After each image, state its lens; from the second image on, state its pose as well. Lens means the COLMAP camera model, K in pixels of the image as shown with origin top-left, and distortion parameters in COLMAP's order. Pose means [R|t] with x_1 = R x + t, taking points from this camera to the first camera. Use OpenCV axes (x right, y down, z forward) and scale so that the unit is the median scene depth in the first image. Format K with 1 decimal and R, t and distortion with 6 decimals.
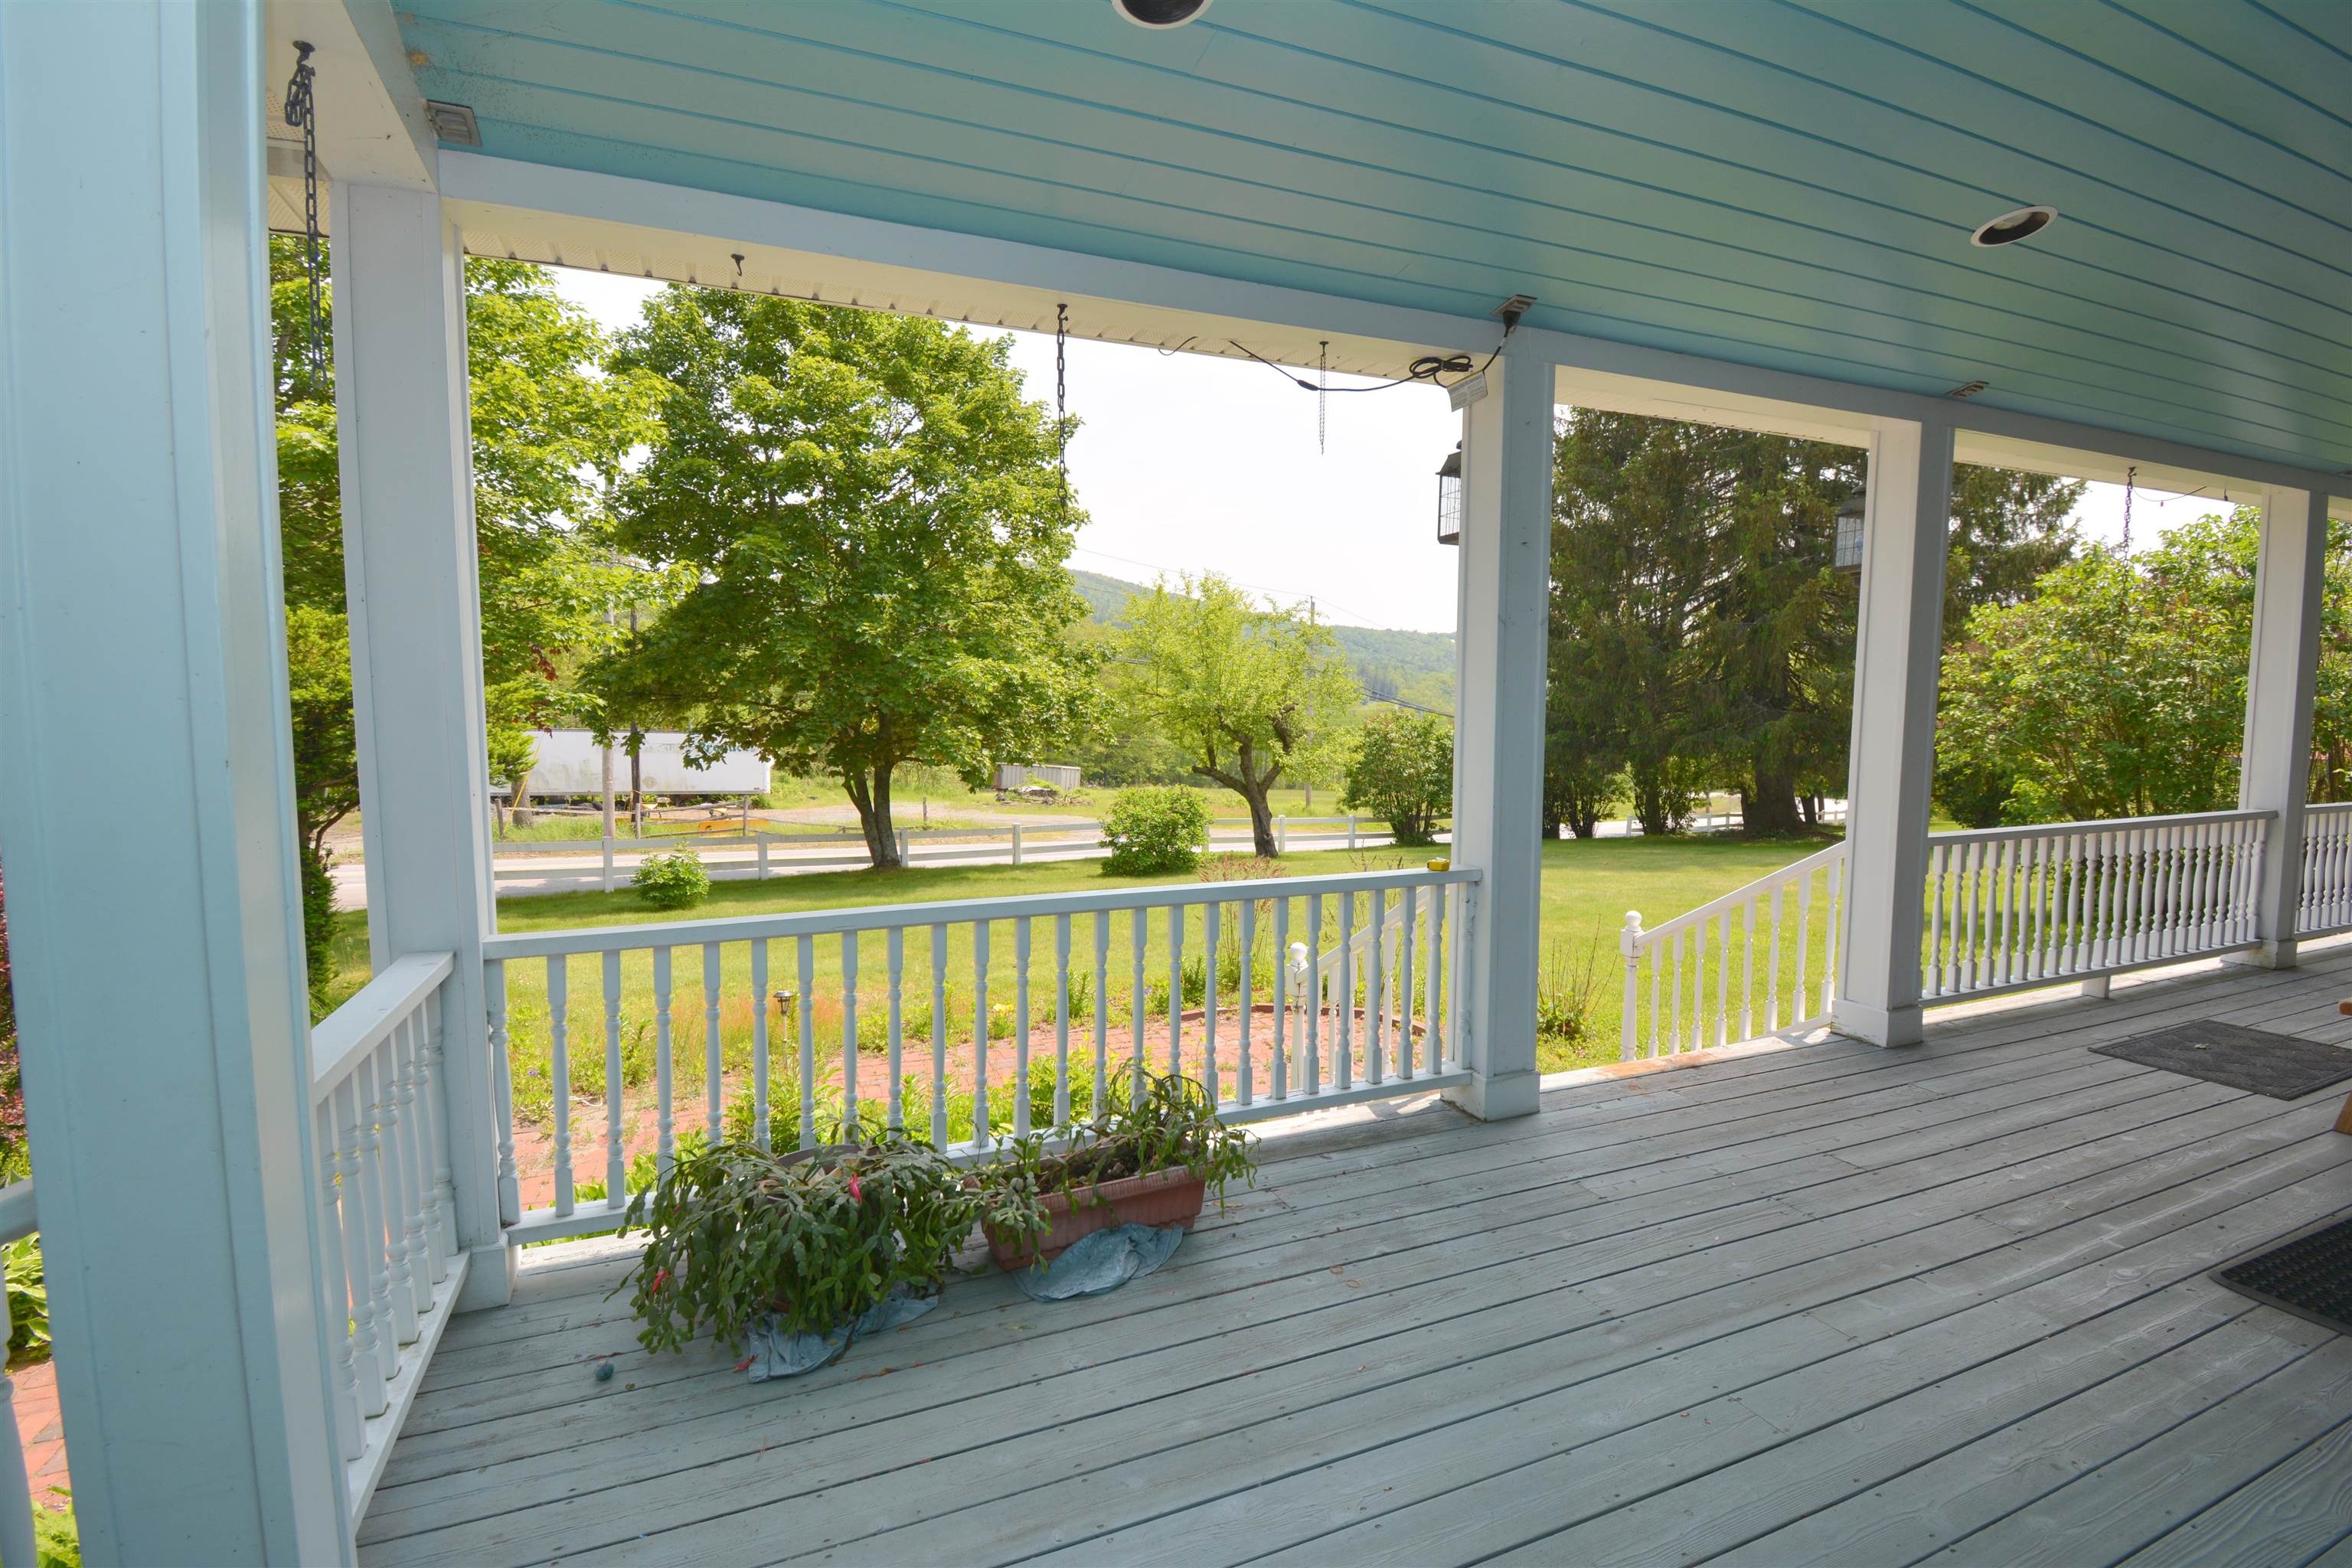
lens RADIAL K [[1033.5, 0, 1174.2], [0, 1033.5, 797.7], [0, 0, 1]] dist [0.029512, -0.031448]
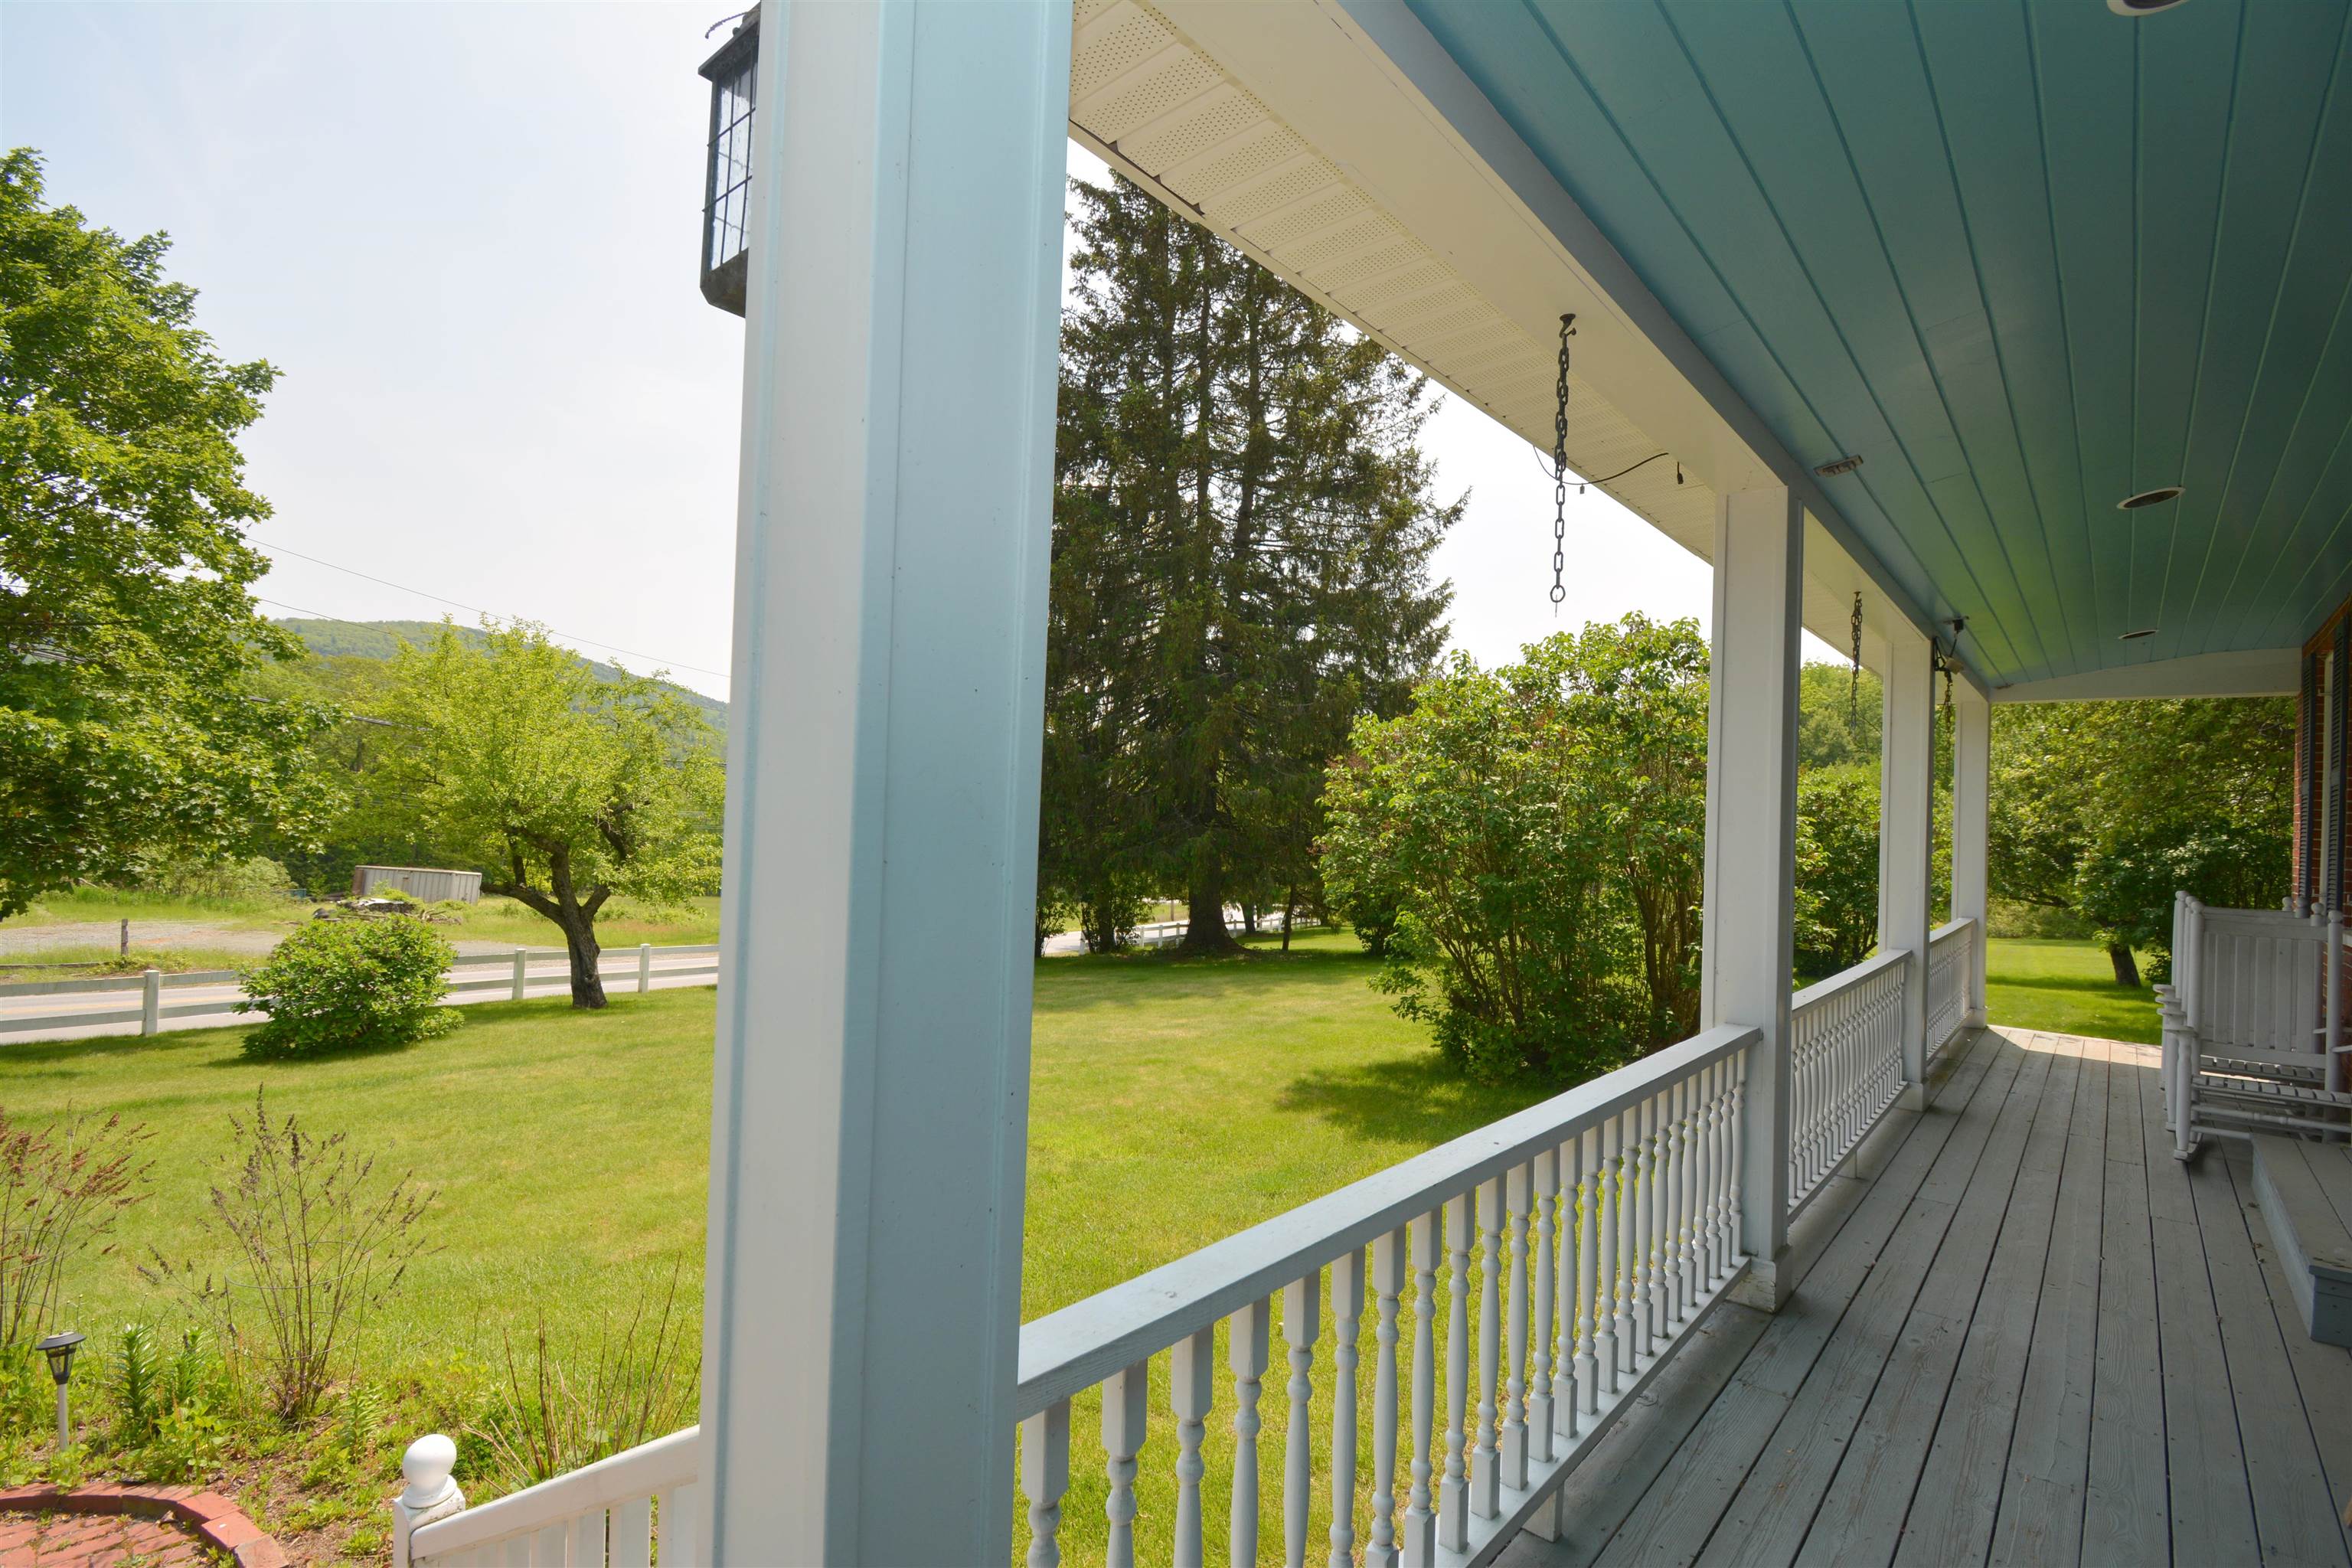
lens RADIAL K [[1034.4, 0, 1105.6], [0, 1034.4, 820.4], [0, 0, 1]] dist [-0.015342, -0.000010]
pose [[0.921750, 0.027196, 0.386831, 0.237757], [0.003184, 0.996973, -0.077677, -0.028267], [-0.387772, 0.072830, 0.918873, 0.282369]]
